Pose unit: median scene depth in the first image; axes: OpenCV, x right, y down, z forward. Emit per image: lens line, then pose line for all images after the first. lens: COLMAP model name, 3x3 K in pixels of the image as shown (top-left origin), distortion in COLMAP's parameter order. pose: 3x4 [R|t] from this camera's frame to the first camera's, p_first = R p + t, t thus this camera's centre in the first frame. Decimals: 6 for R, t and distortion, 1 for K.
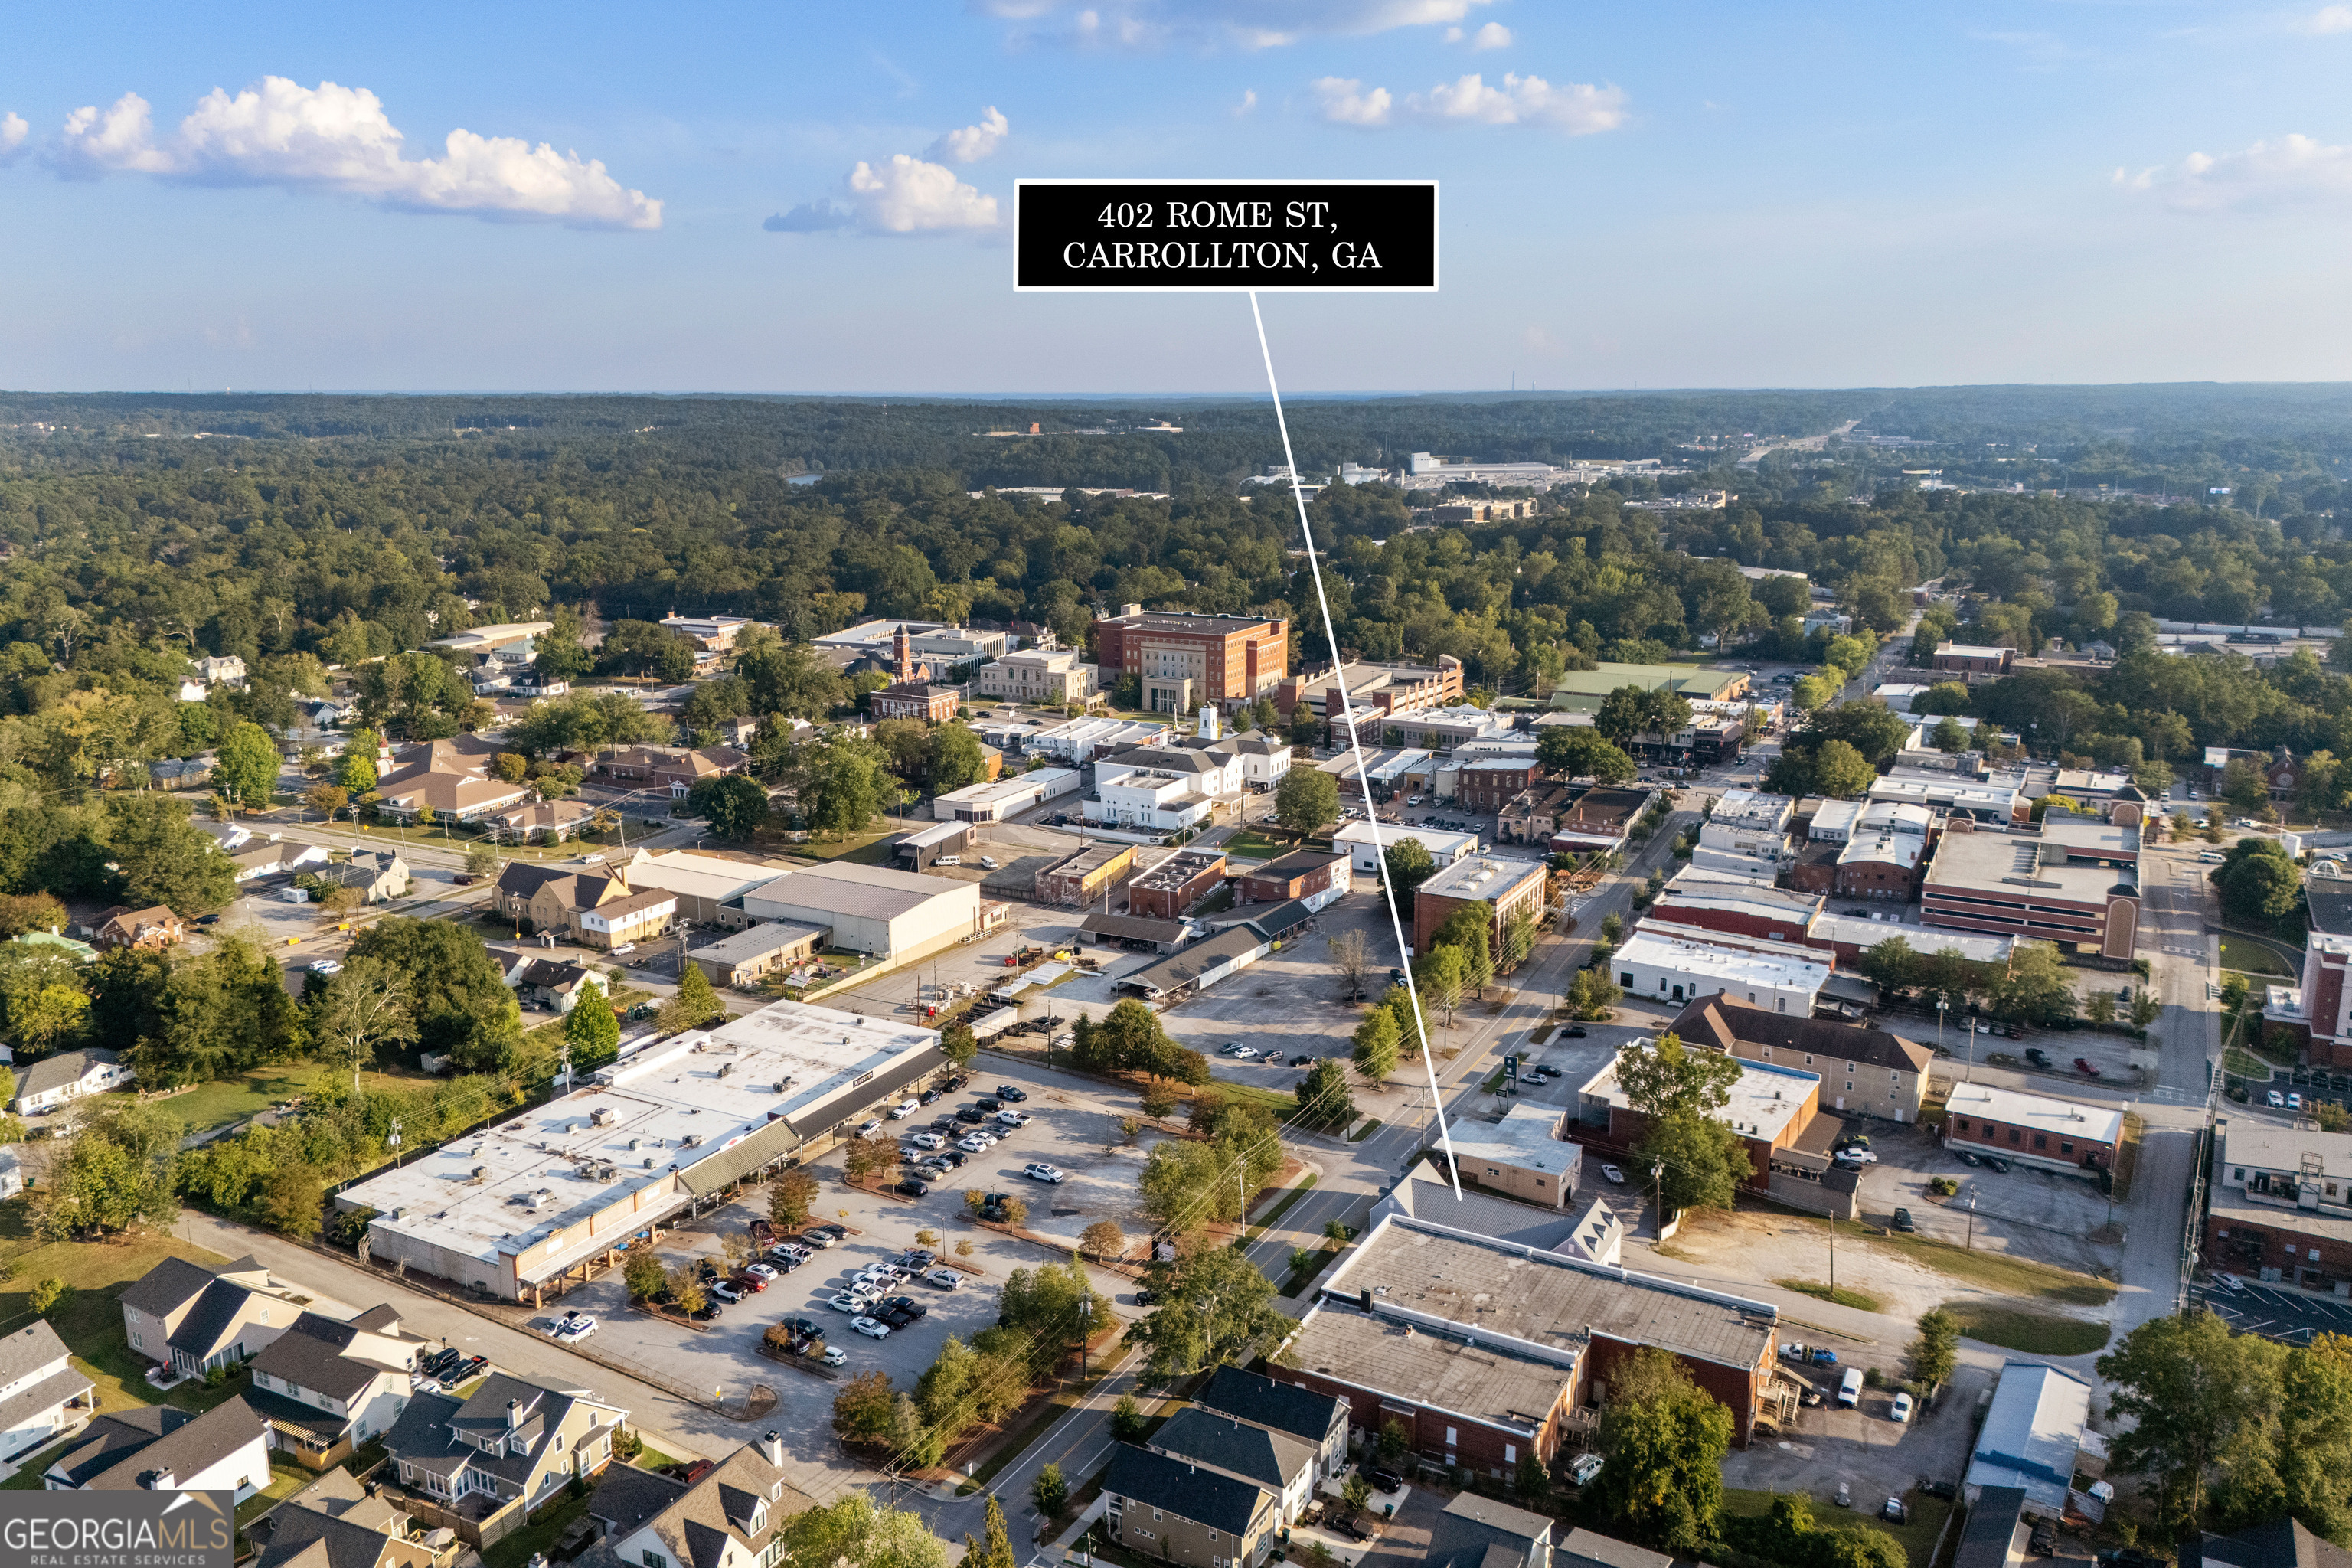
lens RADIAL K [[1715.3, 0, 1176.0], [0, 1715.3, 784.0], [0, 0, 1]] dist [0.057485, -0.058360]
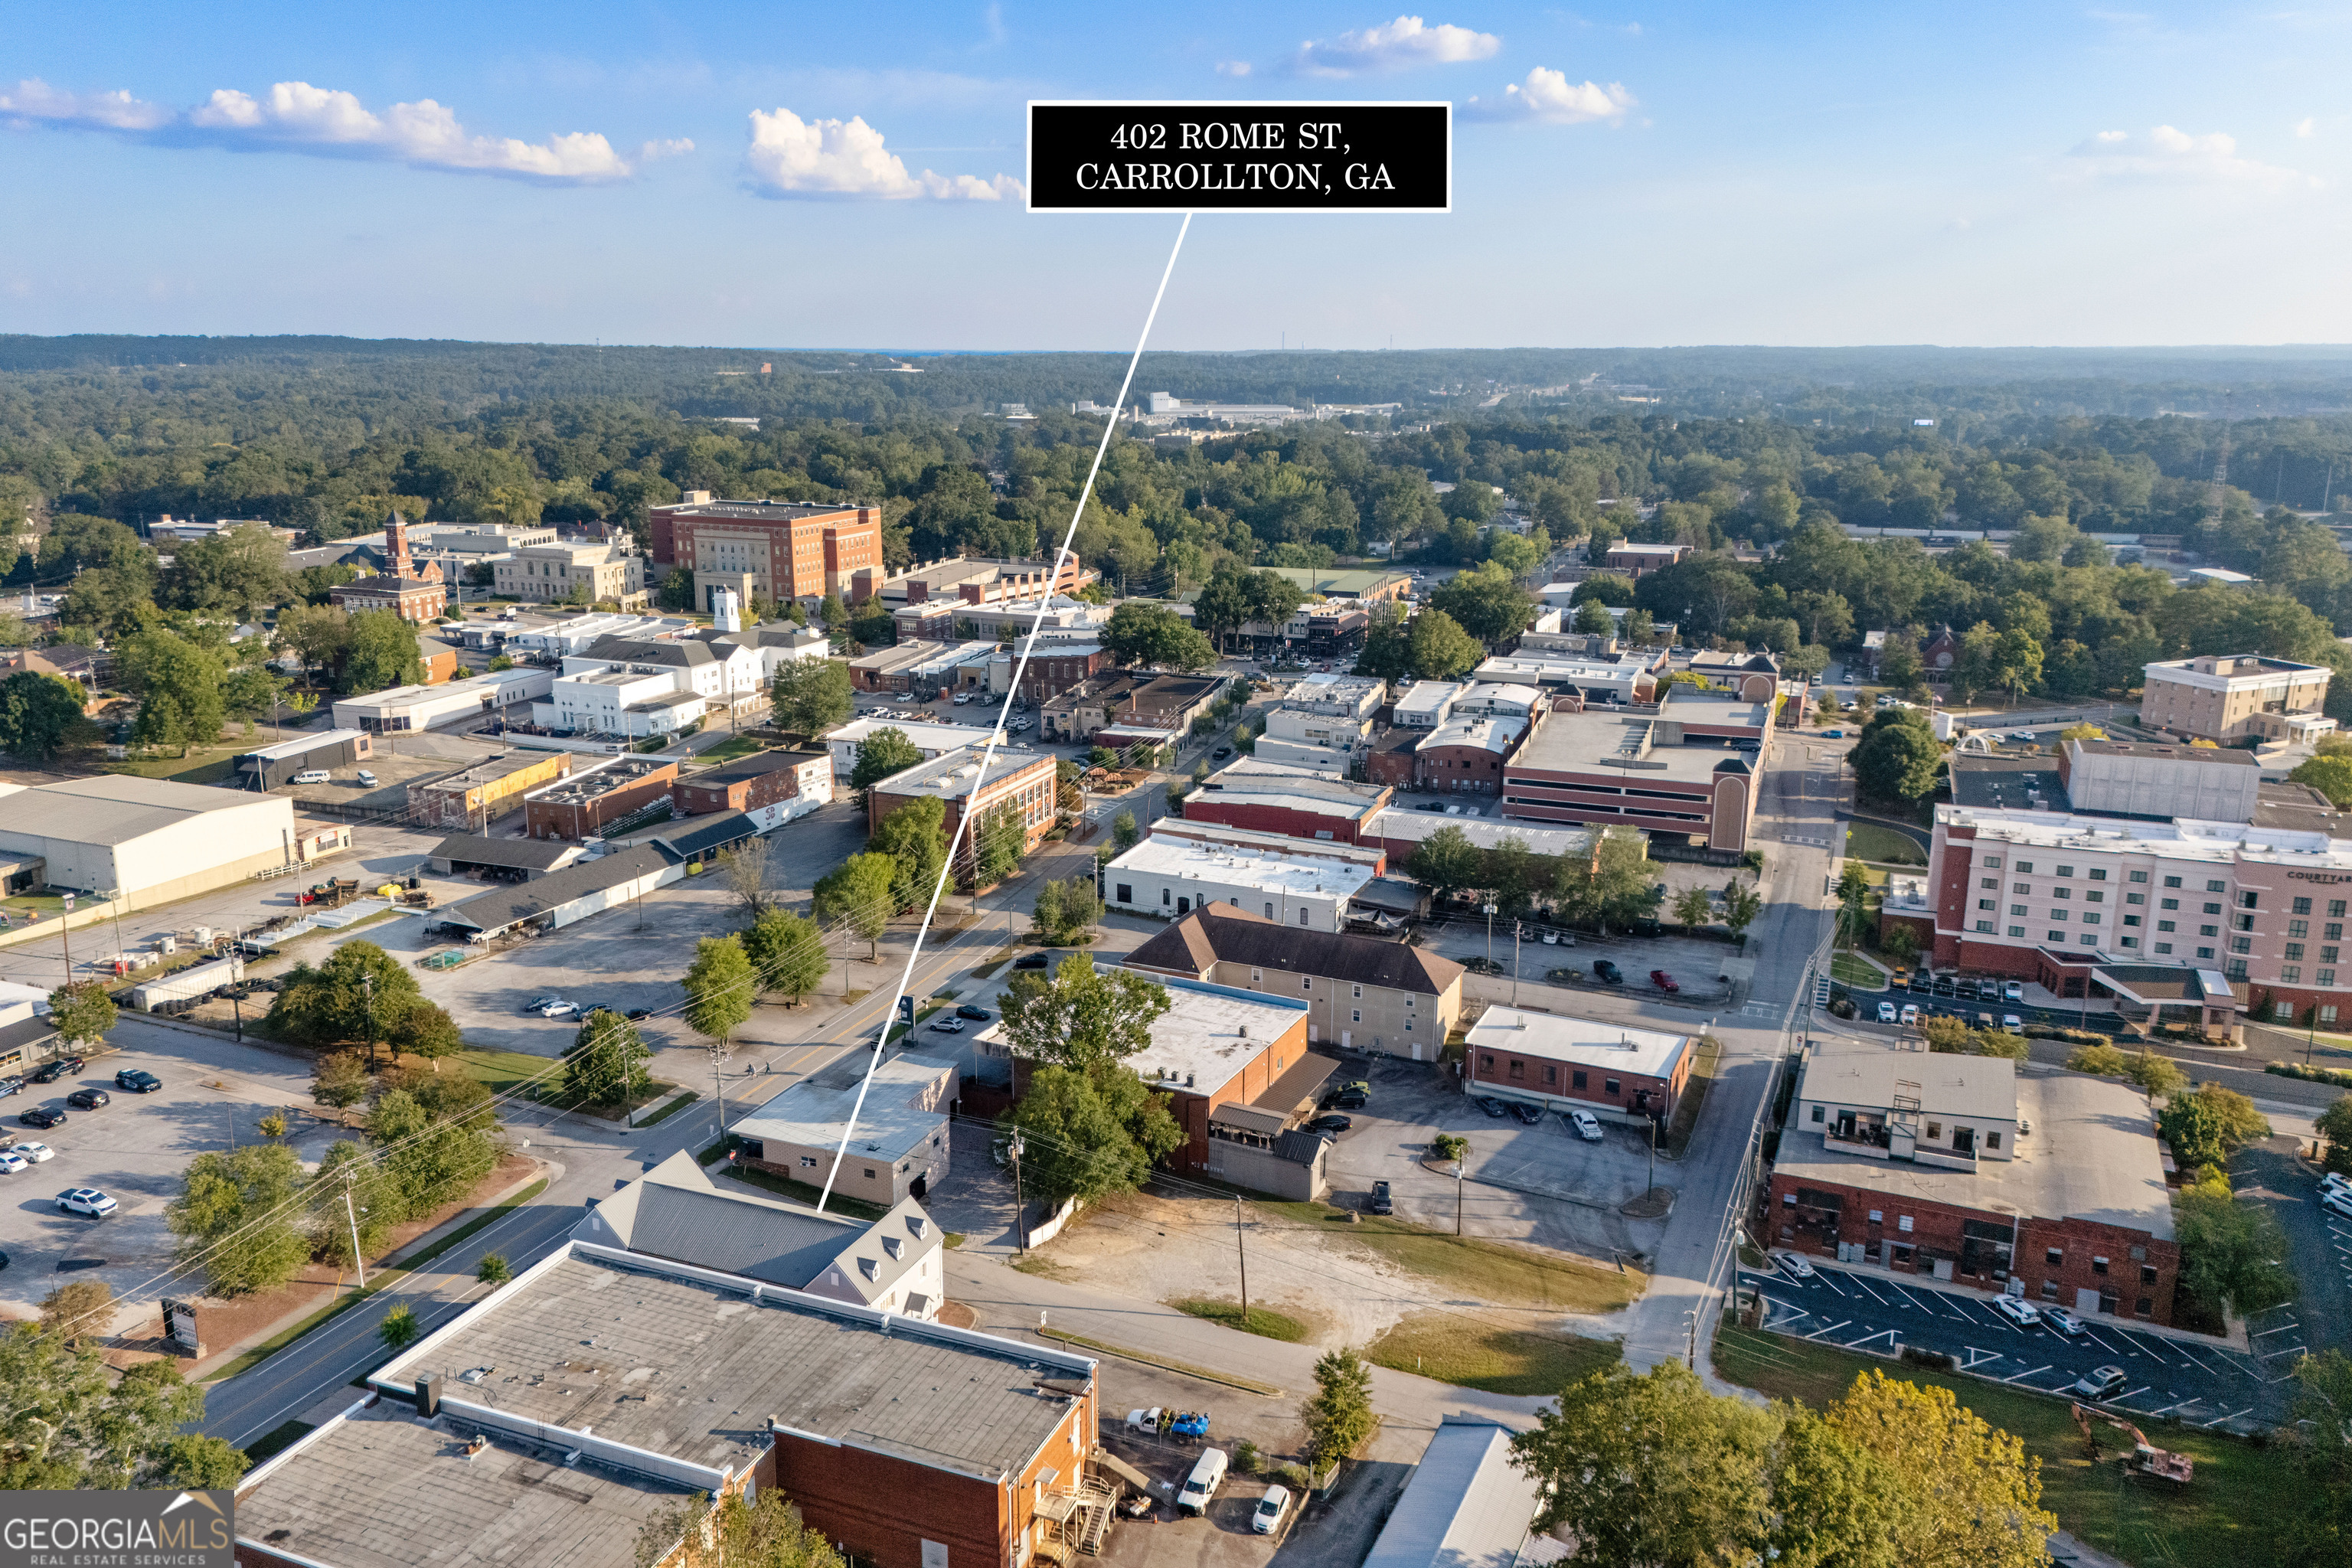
lens RADIAL K [[1736.2, 0, 1176.0], [0, 1736.2, 784.0], [0, 0, 1]] dist [0.123270, -0.199364]
pose [[0.991234, -0.020851, 0.130466, 0.168149], [0.017986, 0.999571, 0.023106, 0.042781], [-0.130891, -0.020557, 0.991184, 0.203948]]
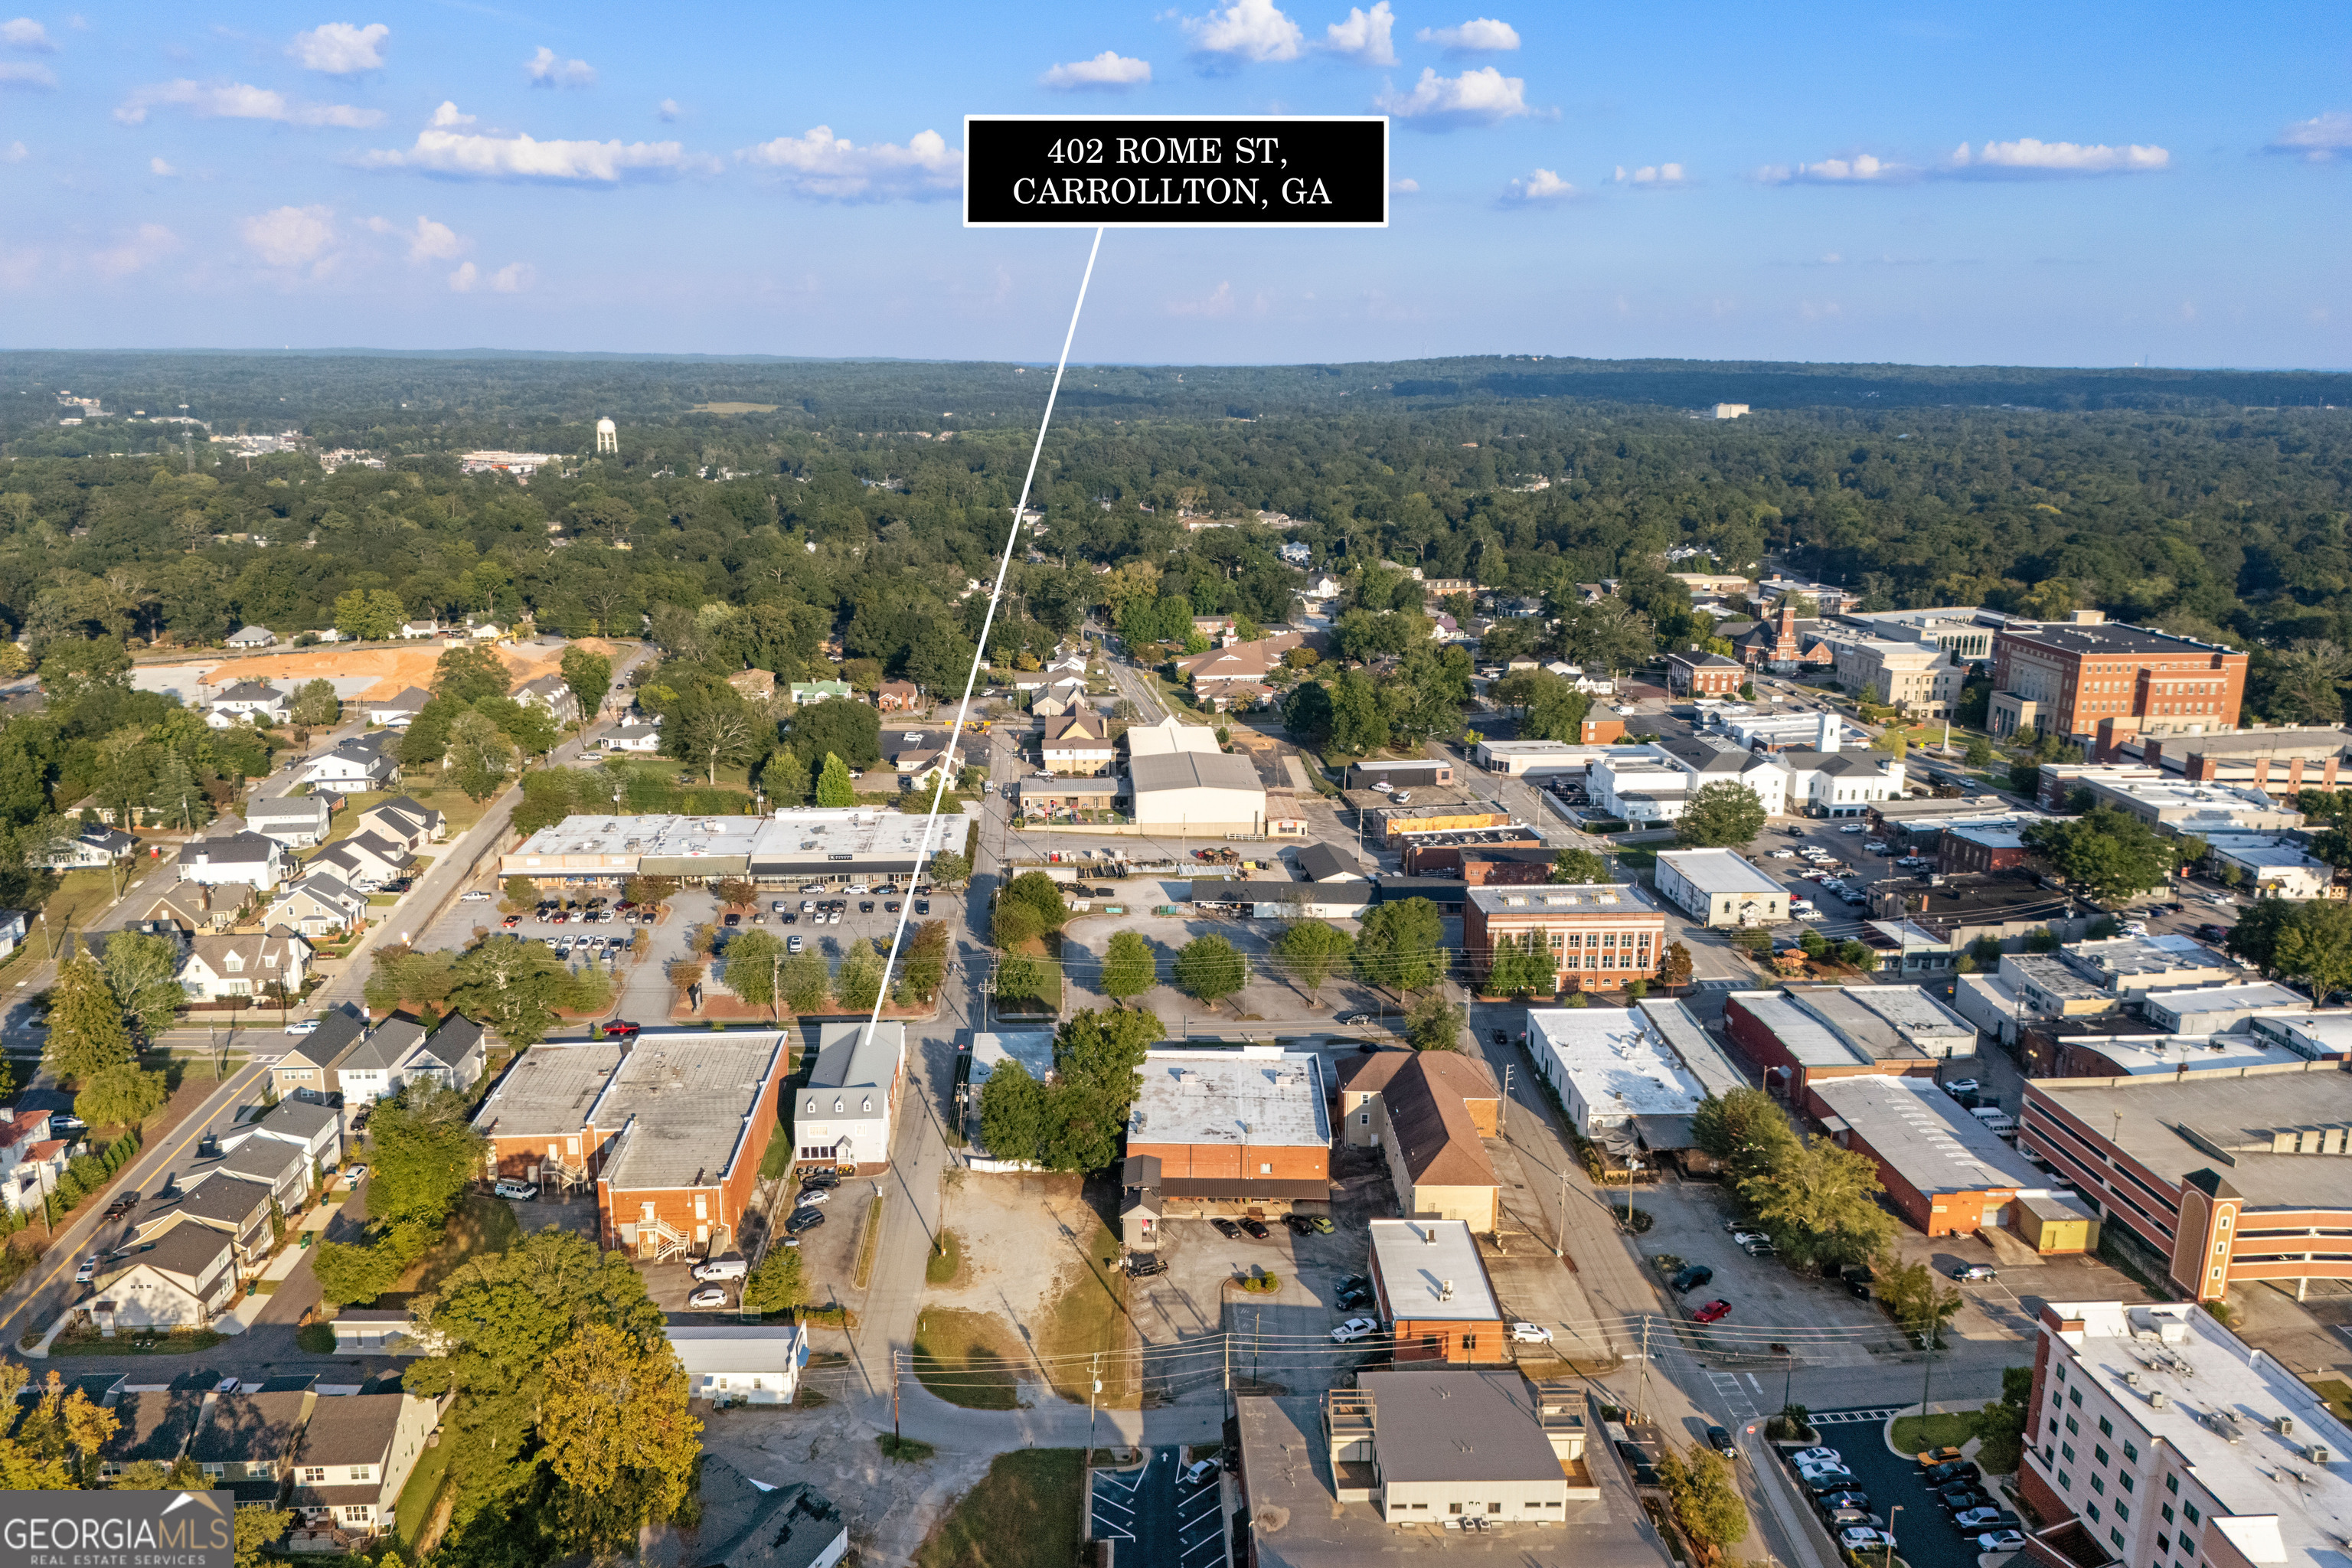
lens RADIAL K [[1715.3, 0, 1176.0], [0, 1715.3, 784.0], [0, 0, 1]] dist [0.057485, -0.058360]
pose [[0.557413, 0.213975, -0.802188, 0.750163], [-0.199752, 0.972399, 0.120576, -0.069121], [0.805847, 0.093027, 0.584770, 0.326579]]
